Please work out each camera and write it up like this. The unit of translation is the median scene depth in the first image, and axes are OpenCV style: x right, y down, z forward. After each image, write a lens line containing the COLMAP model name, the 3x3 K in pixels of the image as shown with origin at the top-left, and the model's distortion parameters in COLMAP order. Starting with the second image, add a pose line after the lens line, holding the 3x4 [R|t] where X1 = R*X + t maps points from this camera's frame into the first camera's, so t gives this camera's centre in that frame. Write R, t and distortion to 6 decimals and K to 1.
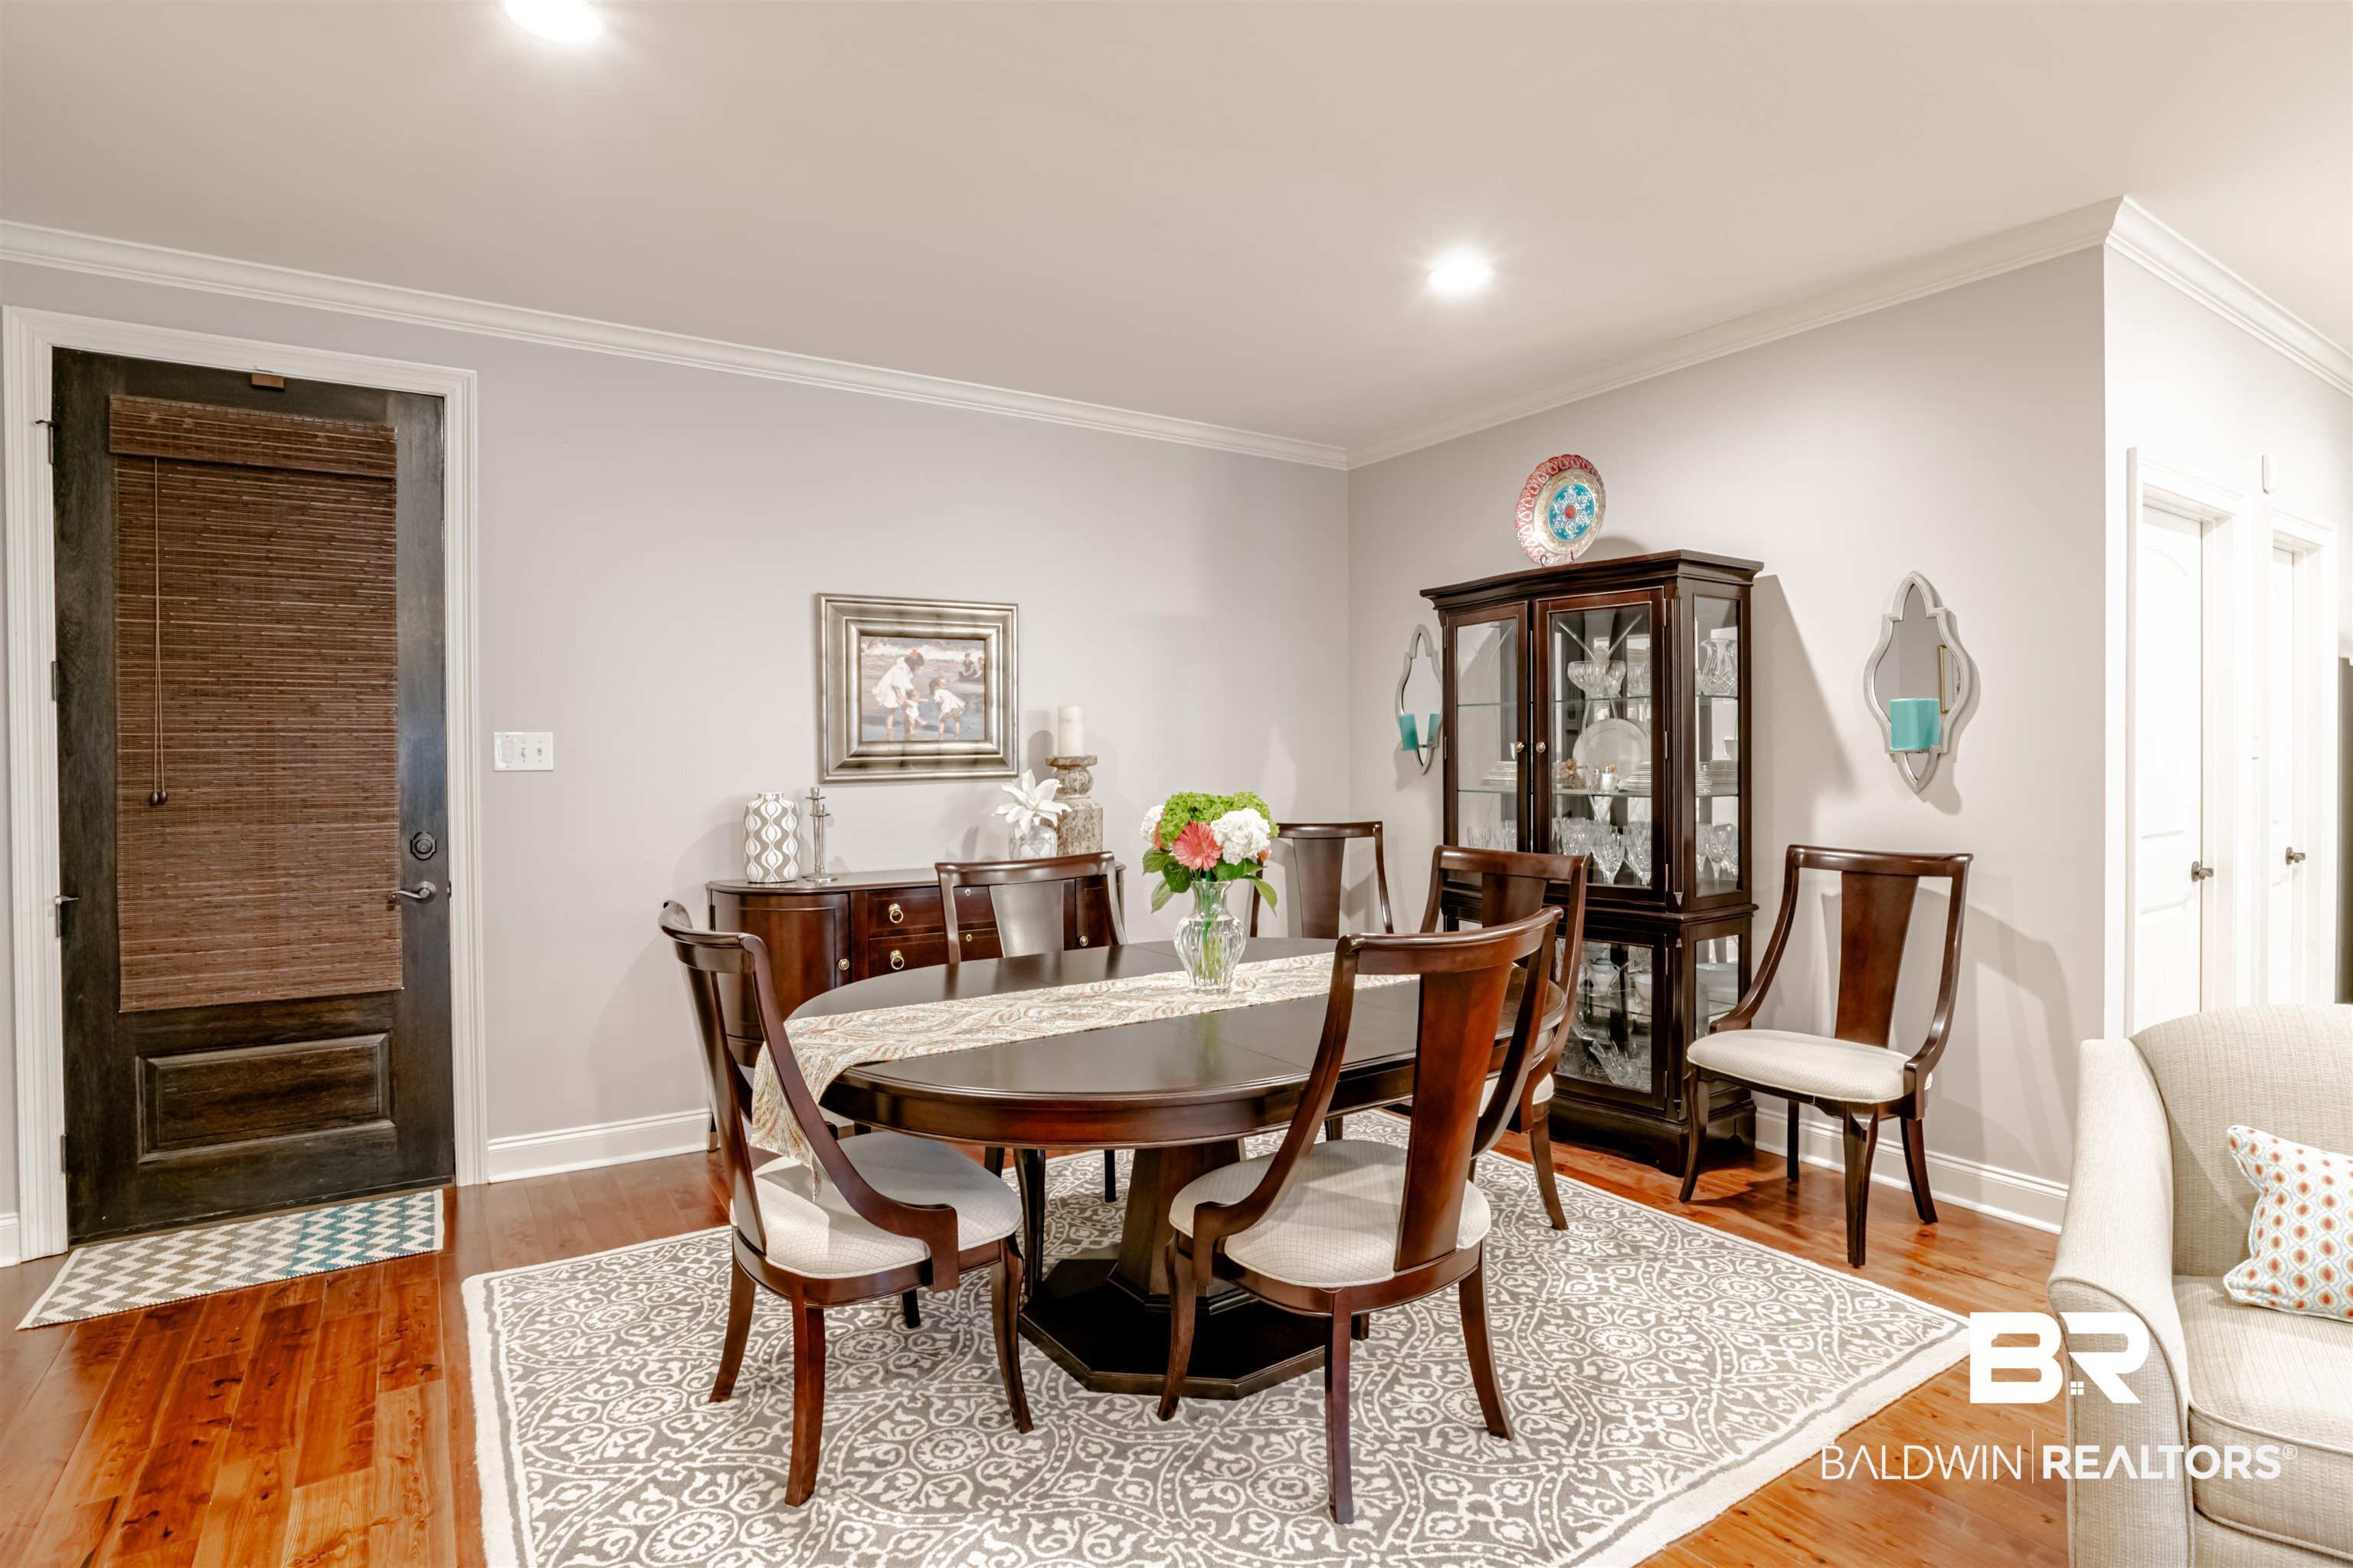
lens RADIAL K [[1208.6, 0, 1143.5], [0, 1208.6, 773.8], [0, 0, 1]] dist [-0.055967, 0.021057]
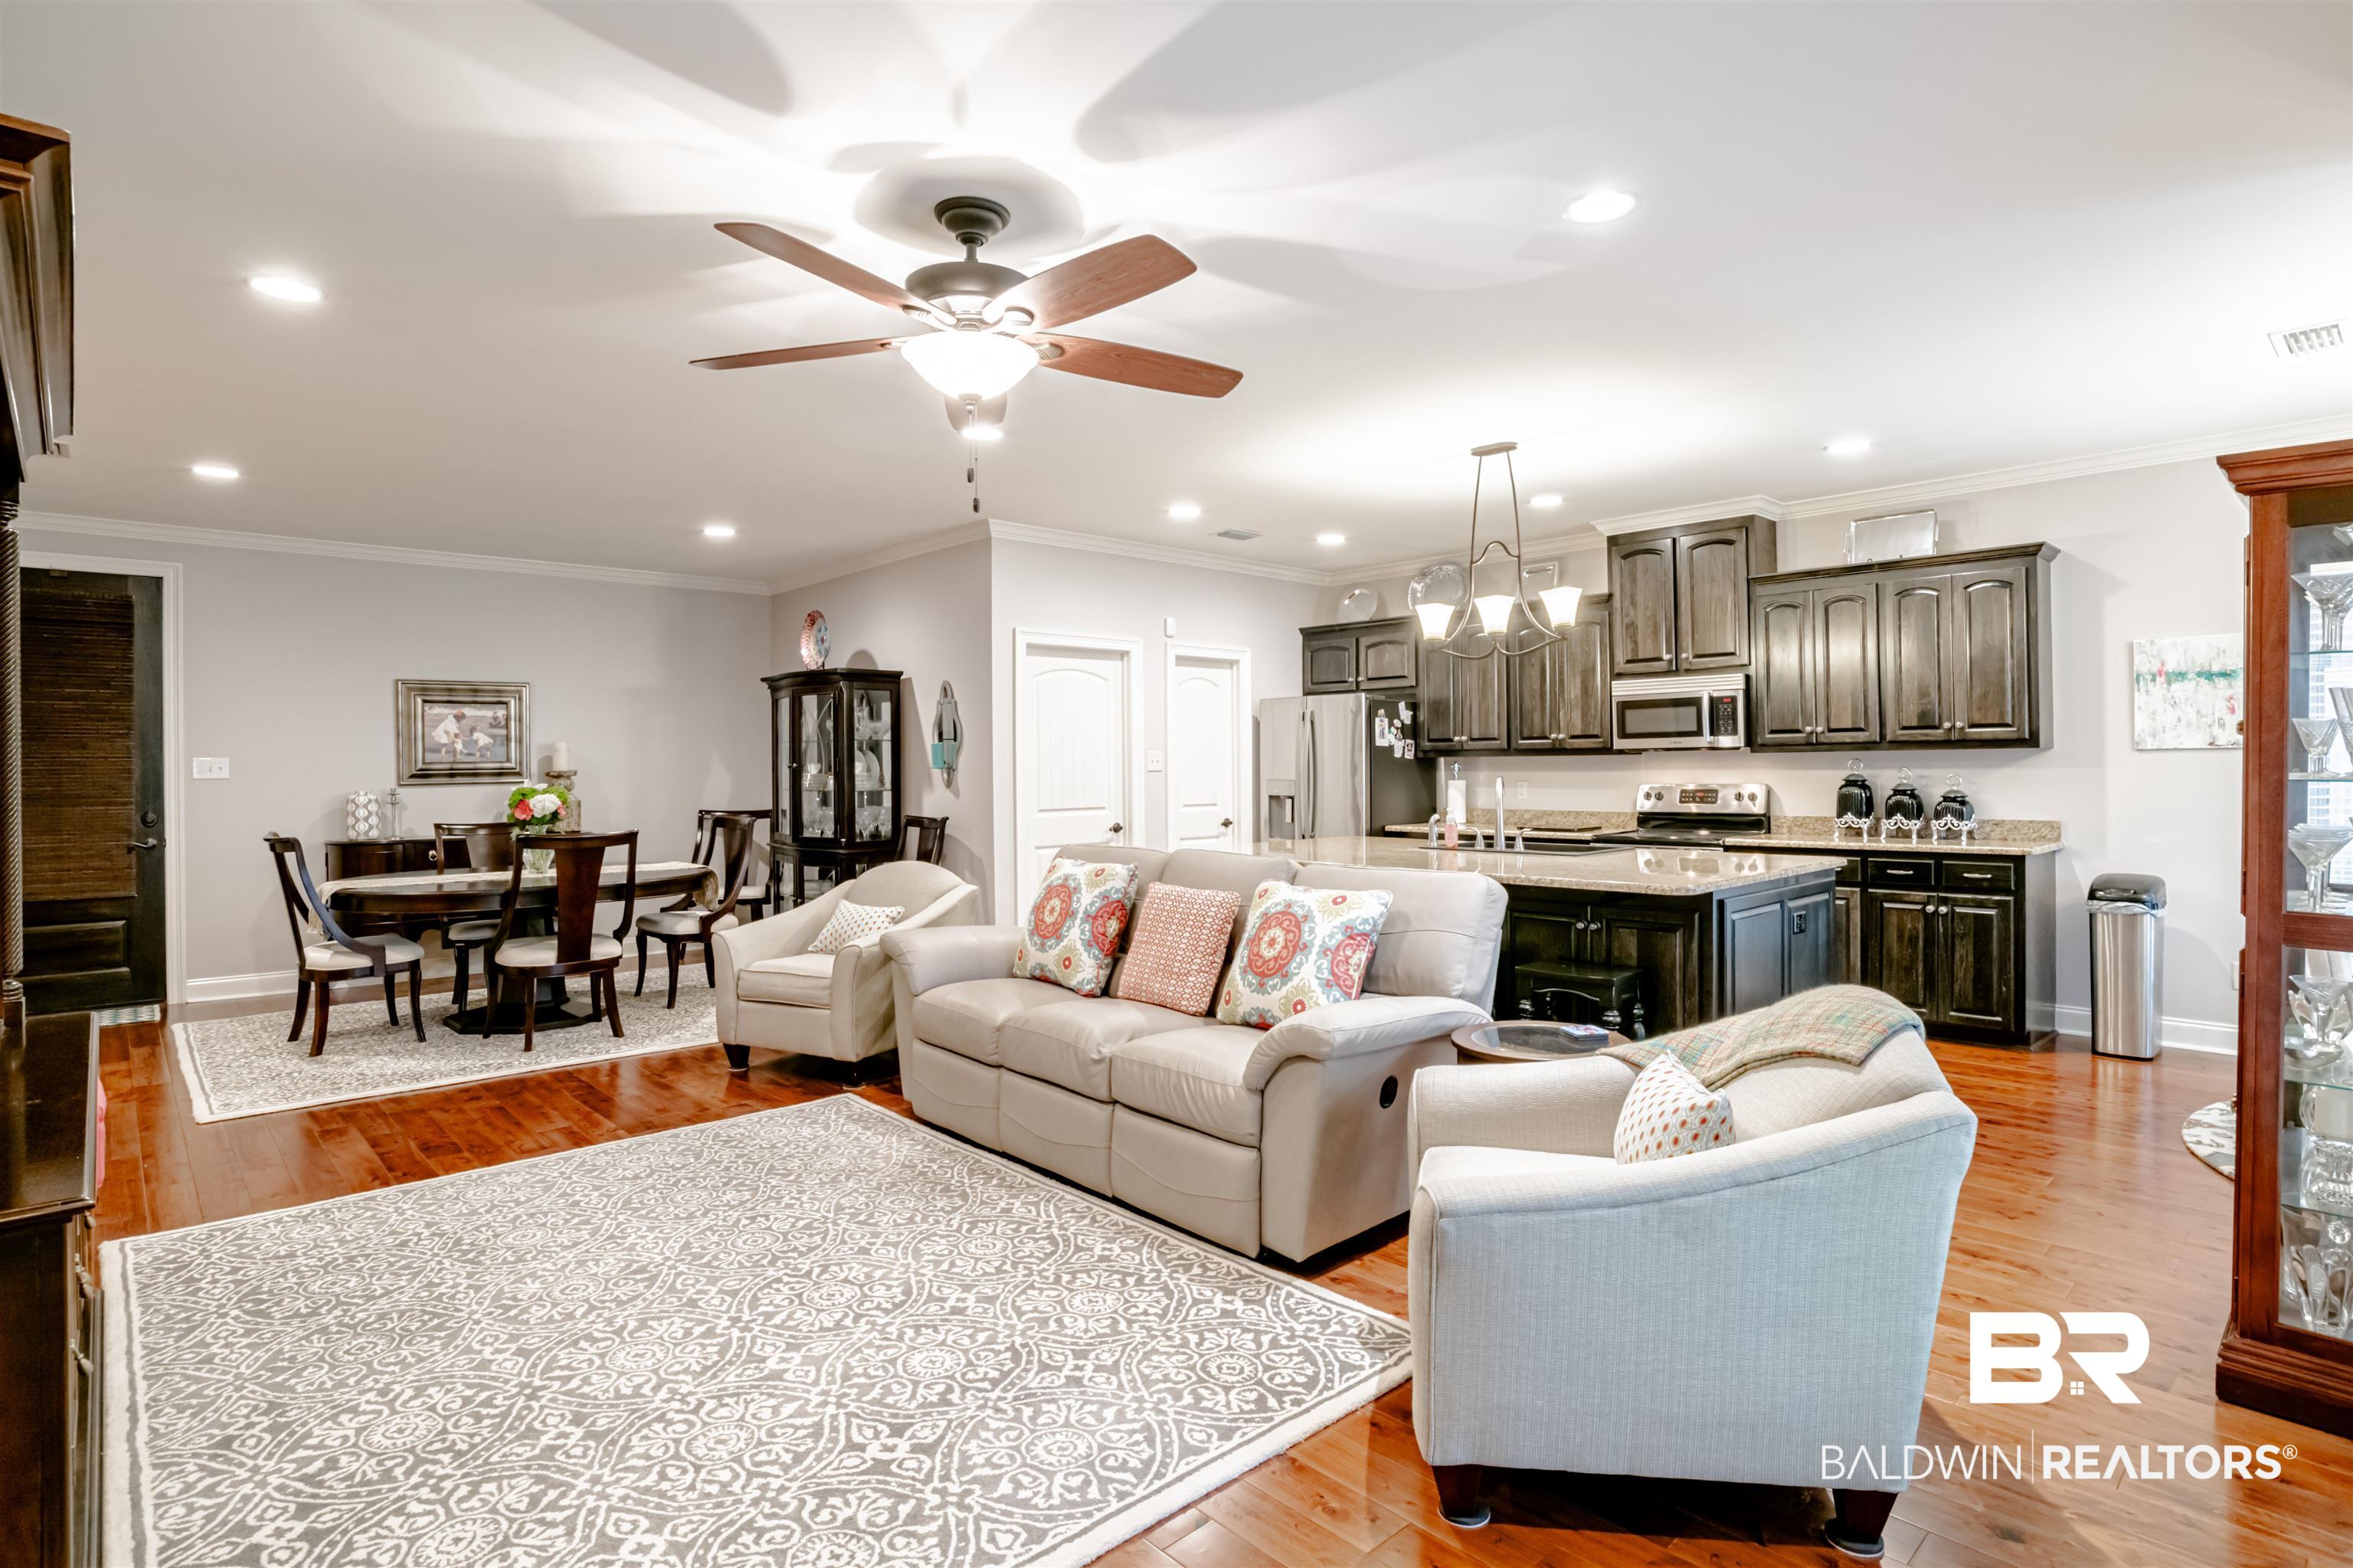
lens RADIAL K [[1208.6, 0, 1174.6], [0, 1208.6, 776.0], [0, 0, 1]] dist [-0.055967, 0.021057]
pose [[0.986747, -0.000749, 0.162264, 0.575623], [0.002315, 0.999953, -0.009459, 0.012282], [-0.162249, 0.009709, 0.986702, -0.907230]]
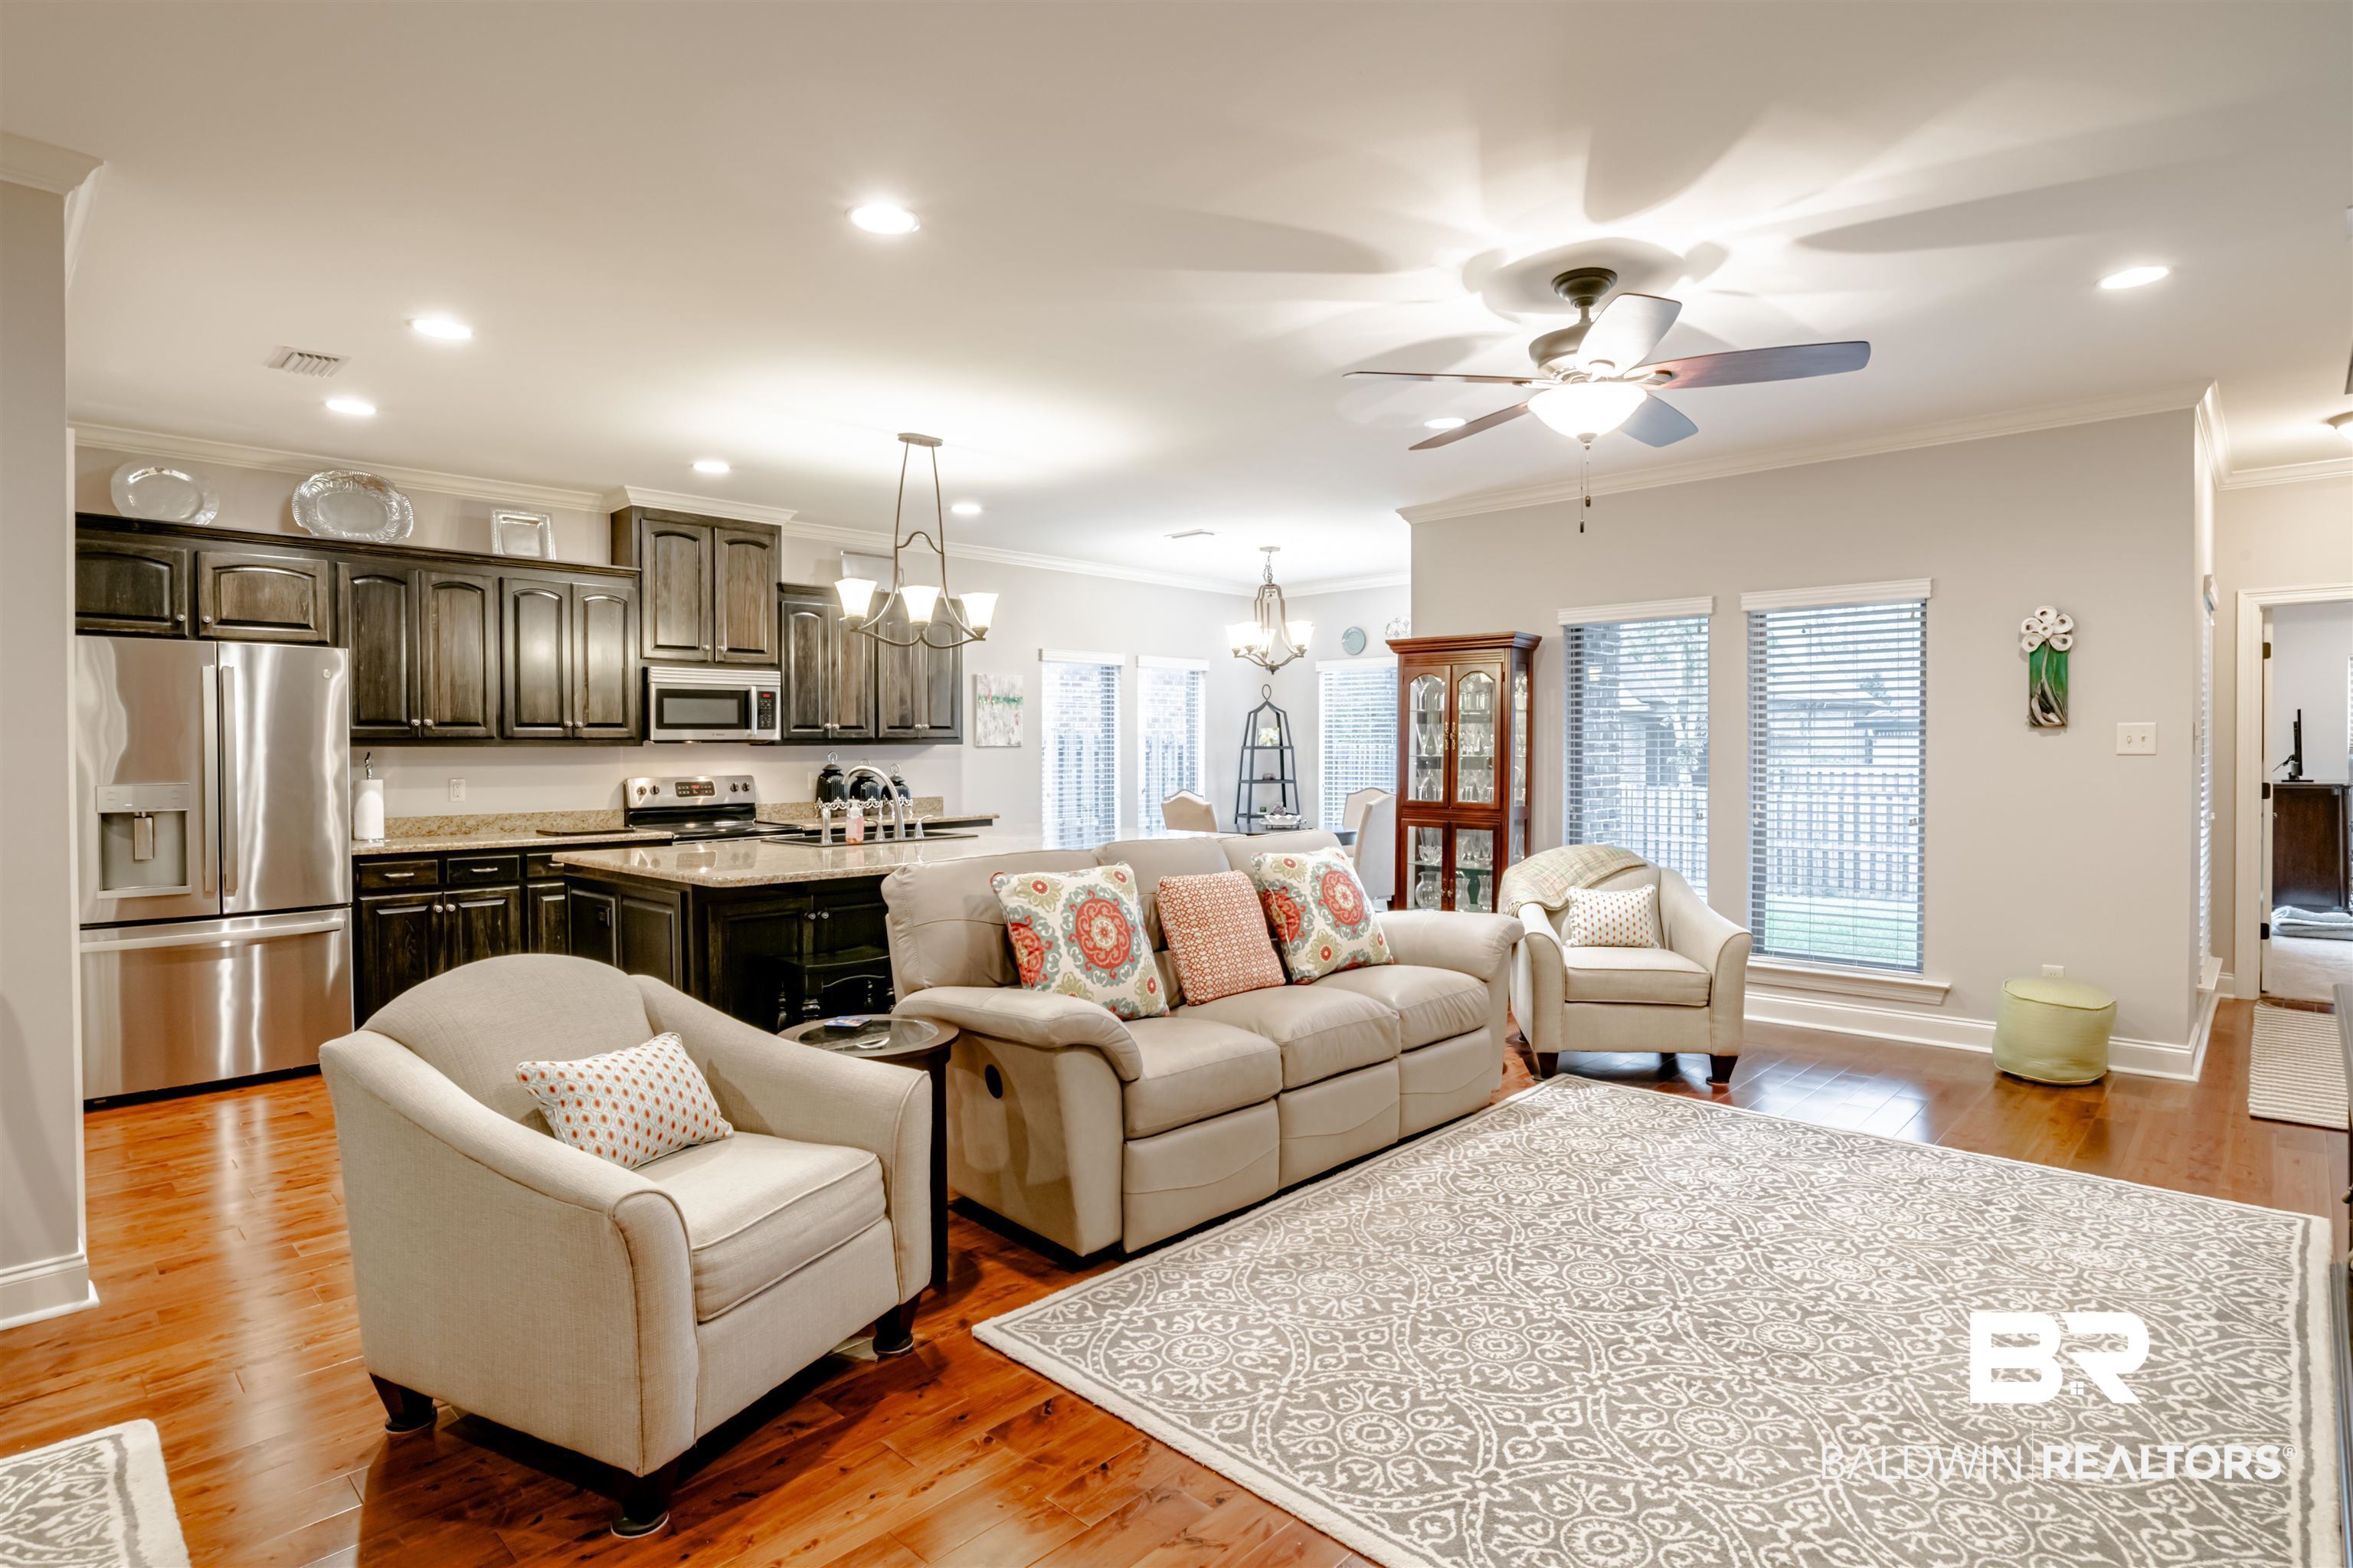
lens RADIAL K [[1208.6, 0, 1215.0], [0, 1208.6, 771.3], [0, 0, 1]] dist [-0.055967, 0.021057]
pose [[-0.246084, -0.004303, 0.969239, -0.177846], [0.024642, 0.999639, 0.010694, 0.002666], [-0.968935, 0.026516, -0.245889, 0.271412]]
